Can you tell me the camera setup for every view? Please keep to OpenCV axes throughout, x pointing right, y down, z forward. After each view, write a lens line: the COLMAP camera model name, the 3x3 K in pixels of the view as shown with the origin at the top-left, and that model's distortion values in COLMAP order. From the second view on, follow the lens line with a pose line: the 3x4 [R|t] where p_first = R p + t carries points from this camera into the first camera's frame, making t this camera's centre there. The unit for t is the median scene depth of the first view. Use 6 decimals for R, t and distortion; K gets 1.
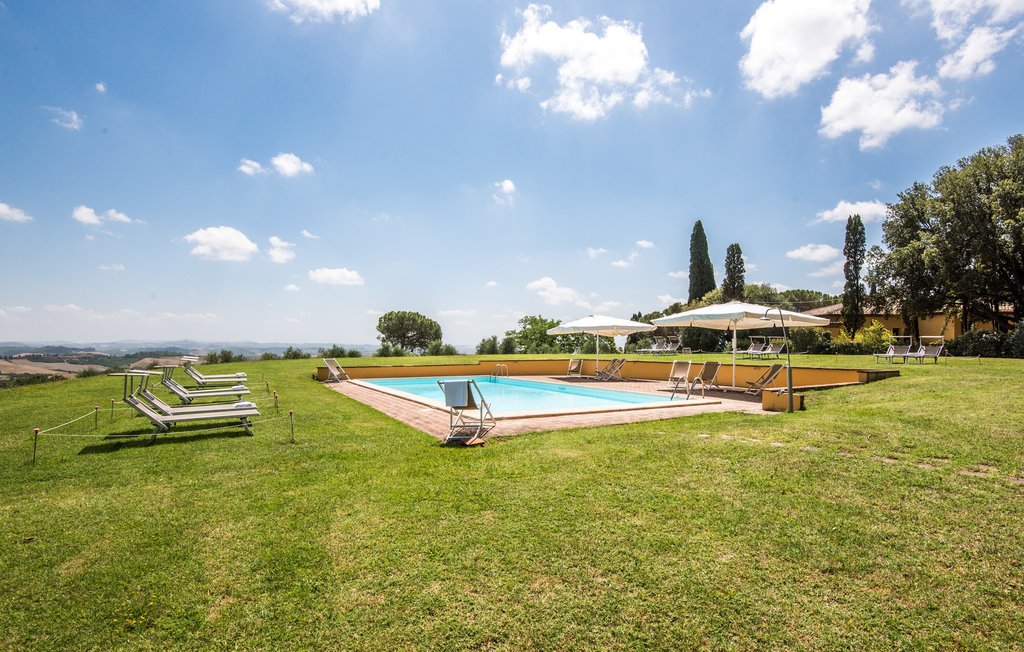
lens RADIAL K [[462.3, 0, 512.0], [0, 462.3, 326.0], [0, 0, 1]] dist [0.037361, -0.022223]
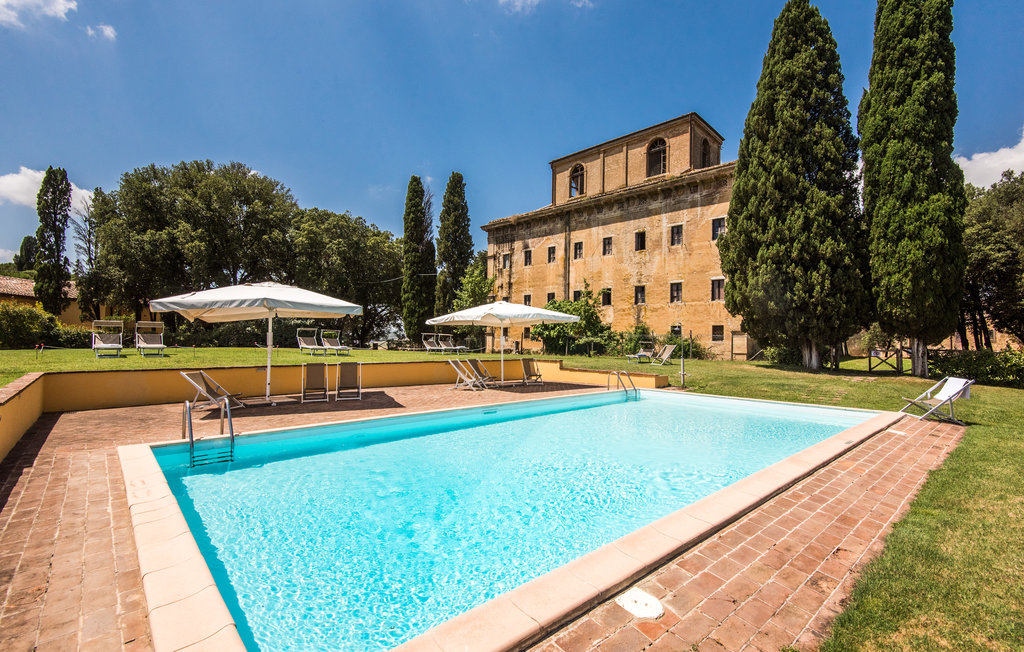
lens RADIAL K [[462.3, 0, 512.0], [0, 462.3, 326.0], [0, 0, 1]] dist [0.037361, -0.022223]
pose [[-0.218157, 0.025519, 0.975580, -0.253379], [-0.054366, 0.997788, -0.038257, 0.020279], [-0.974398, -0.061384, -0.216287, 0.552252]]
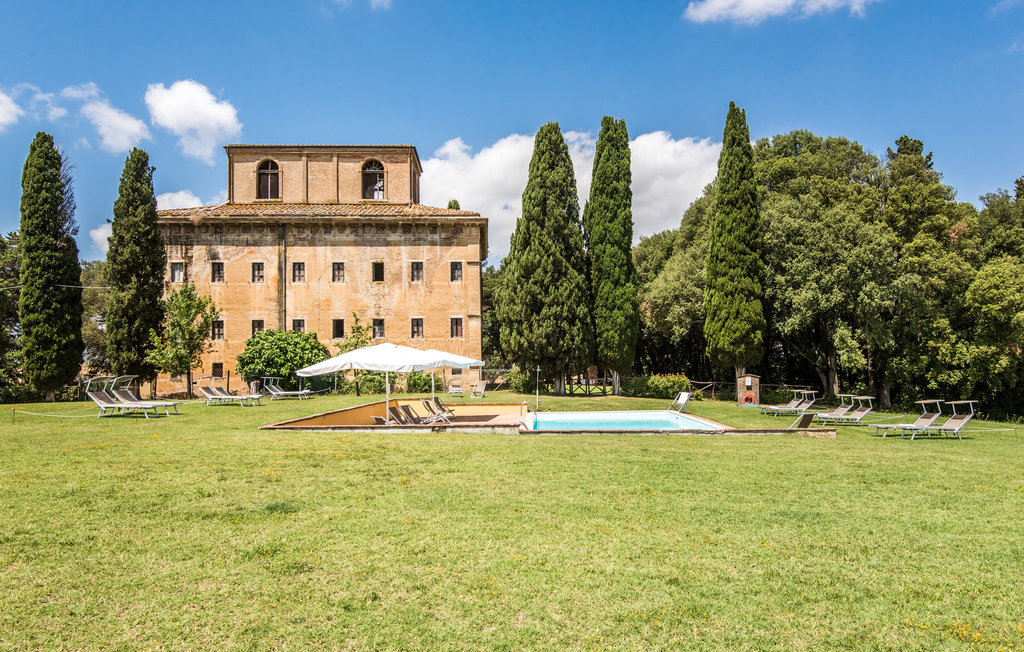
lens RADIAL K [[679.9, 0, 533.2], [0, 679.9, 343.4], [0, 0, 1]] dist [0.000797, -0.000686]
pose [[-0.866442, 0.027118, 0.498540, -0.314149], [-0.010387, 0.997329, -0.072302, 0.029307], [-0.499169, -0.067824, -0.863846, 1.135839]]
